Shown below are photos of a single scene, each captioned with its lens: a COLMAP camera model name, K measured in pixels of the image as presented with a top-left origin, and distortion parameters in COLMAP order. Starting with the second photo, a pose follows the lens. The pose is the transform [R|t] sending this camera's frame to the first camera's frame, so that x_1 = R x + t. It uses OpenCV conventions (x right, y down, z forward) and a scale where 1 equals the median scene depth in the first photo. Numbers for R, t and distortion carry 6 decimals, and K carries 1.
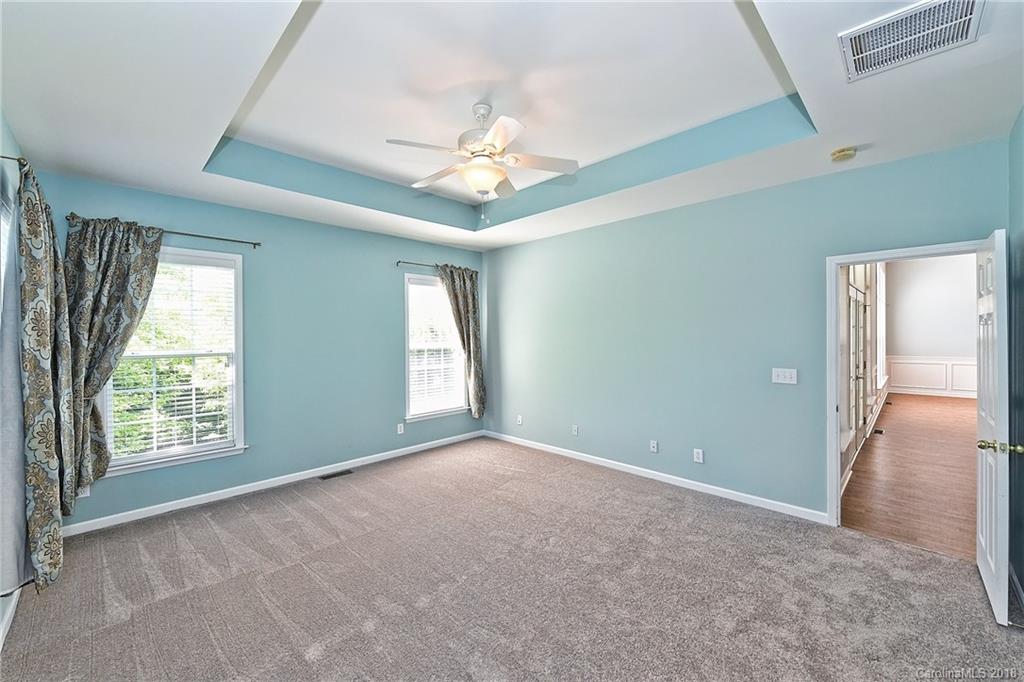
lens RADIAL K [[403.1, 0, 512.0], [0, 403.1, 341.0], [0, 0, 1]] dist [0.000955, 0.000164]
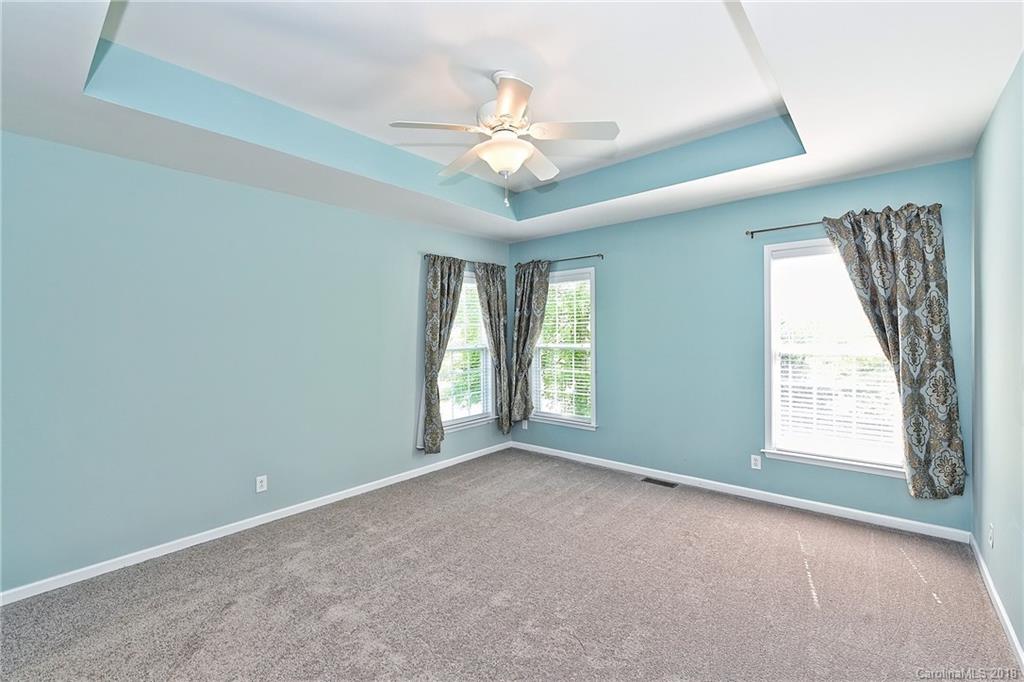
lens RADIAL K [[433.7, 0, 512.0], [0, 433.7, 341.0], [0, 0, 1]] dist [-0.000513, -0.000250]
pose [[0.074121, 0.020965, -0.997029, 0.546015], [-0.010459, 0.999740, 0.020244, -0.013509], [0.997194, 0.008928, 0.074321, 0.590564]]
